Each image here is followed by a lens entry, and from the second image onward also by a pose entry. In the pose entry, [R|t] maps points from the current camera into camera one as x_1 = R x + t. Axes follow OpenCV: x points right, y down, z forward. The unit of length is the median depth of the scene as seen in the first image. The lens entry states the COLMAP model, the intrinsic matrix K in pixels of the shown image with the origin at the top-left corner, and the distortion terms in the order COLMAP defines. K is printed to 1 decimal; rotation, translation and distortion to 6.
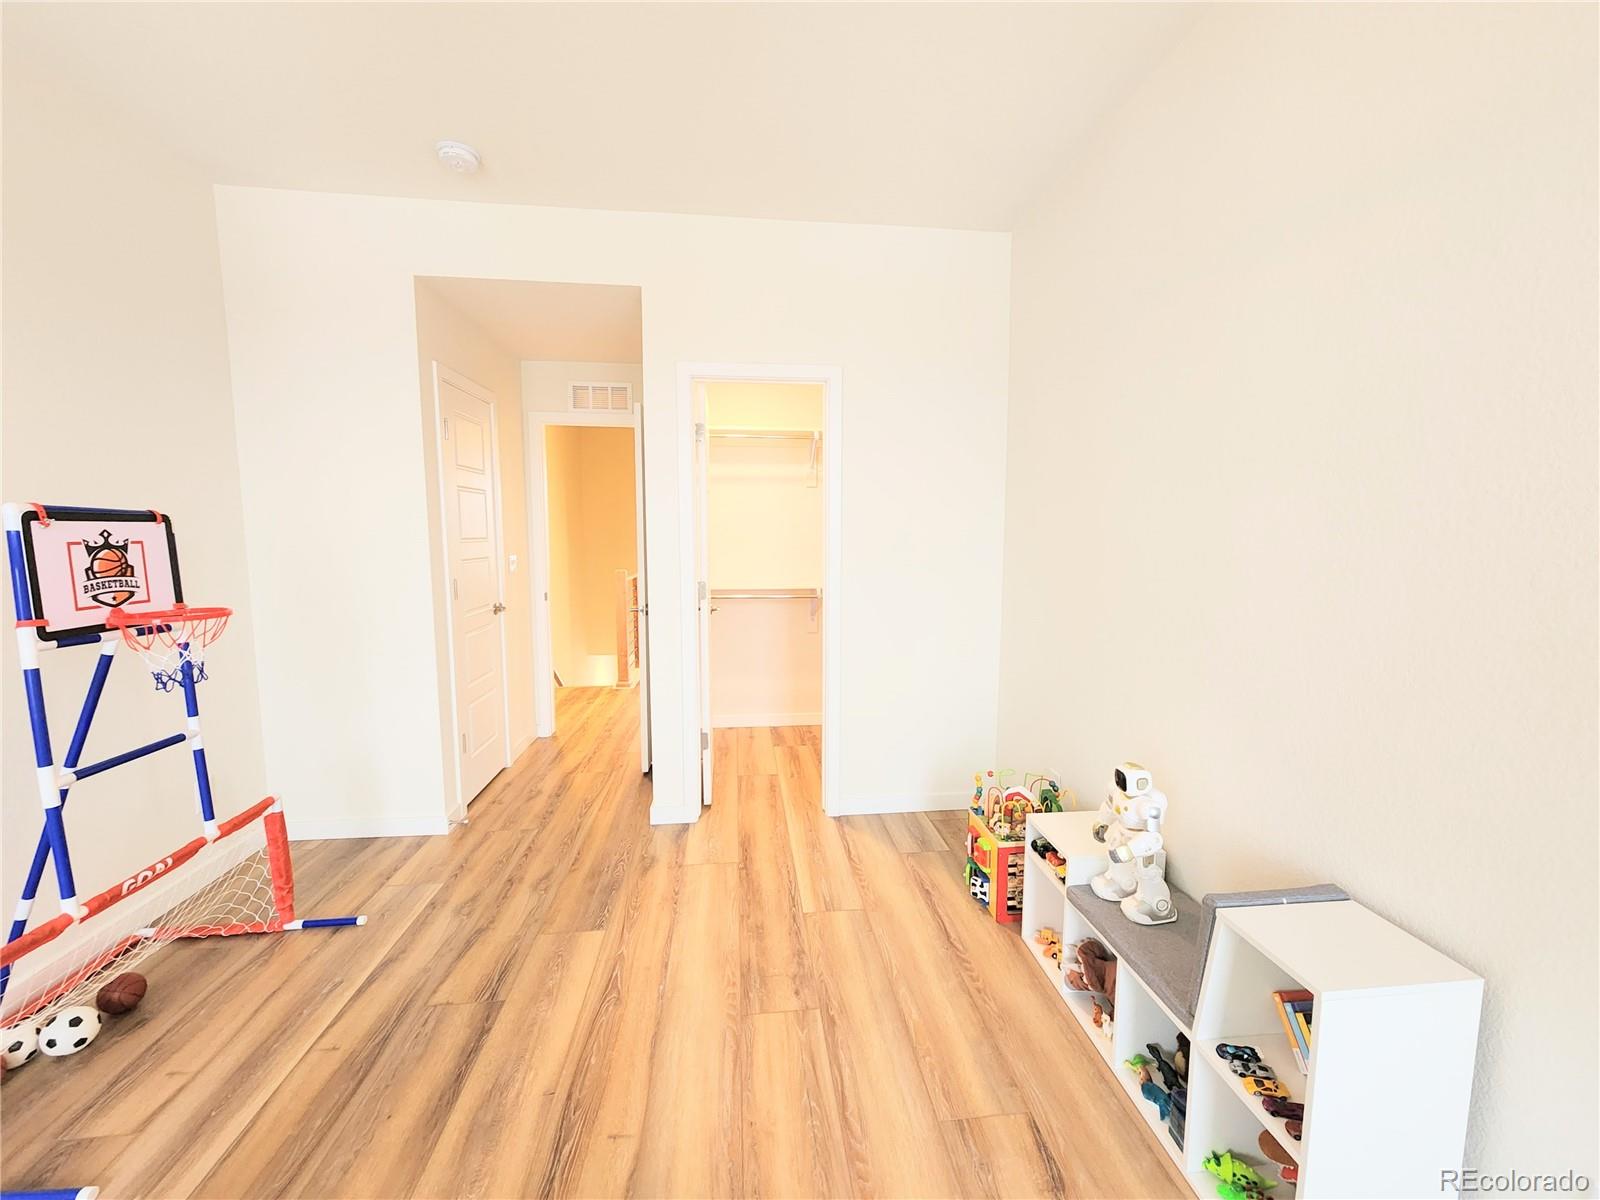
lens RADIAL K [[648.5, 0, 803.5], [0, 648.5, 599.9], [0, 0, 1]] dist [0.002733, -0.000521]
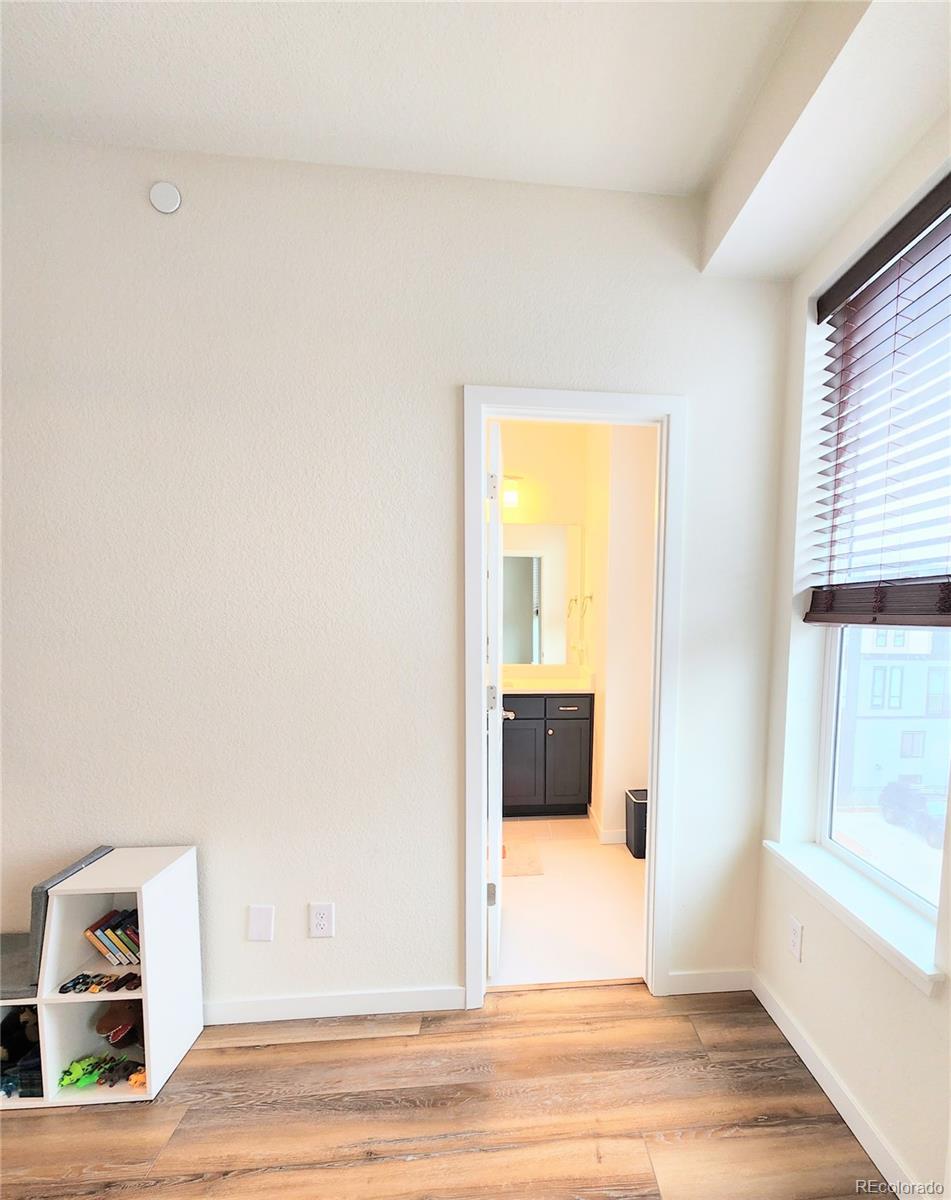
lens RADIAL K [[594.4, 0, 564.7], [0, 594.4, 681.6], [0, 0, 1]] dist [0.002476, 0.000262]
pose [[-0.020173, -0.100682, 0.994714, -0.483040], [0.090143, 0.990681, 0.102102, 0.007545], [-0.995725, 0.091726, -0.010910, -0.092012]]
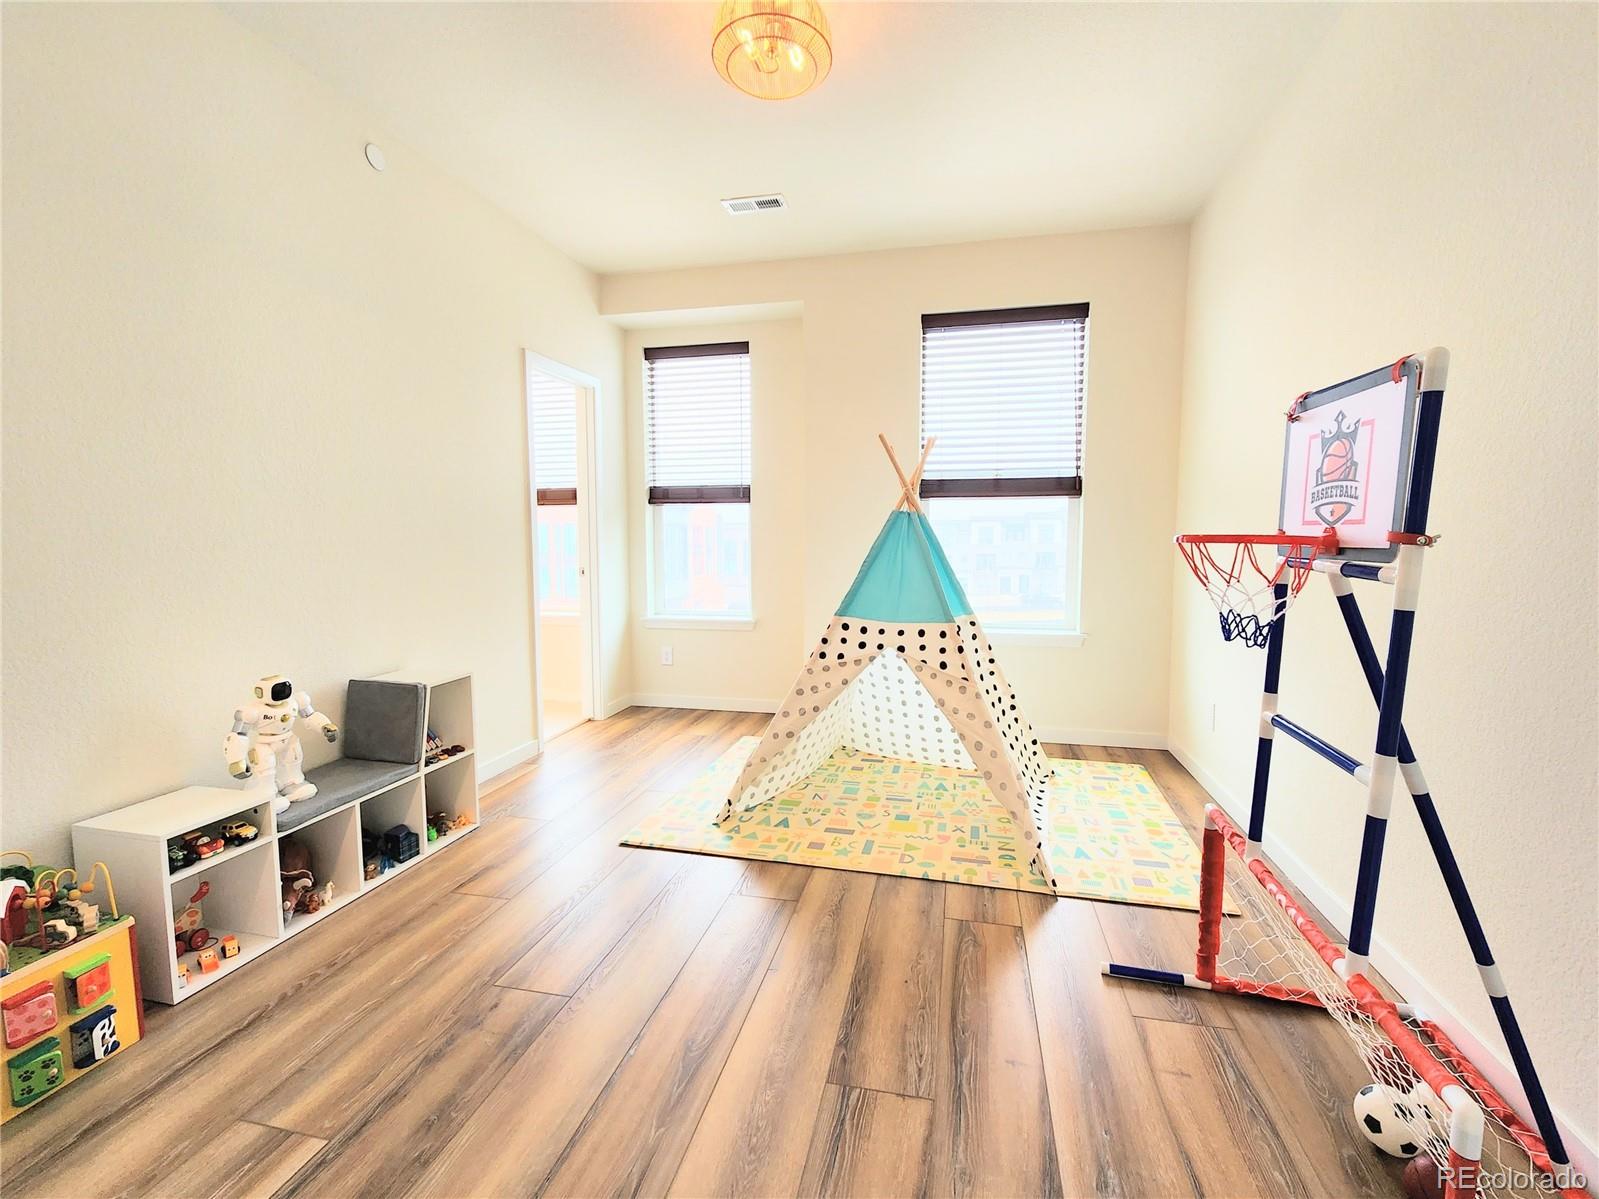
lens RADIAL K [[648.1, 0, 797.0], [0, 648.1, 599.7], [0, 0, 1]] dist [0.002733, -0.000521]
pose [[-0.942544, -0.032301, 0.332518, -0.777943], [0.035894, 0.979762, 0.196920, -0.069594], [-0.332149, 0.197541, -0.922309, 1.880929]]
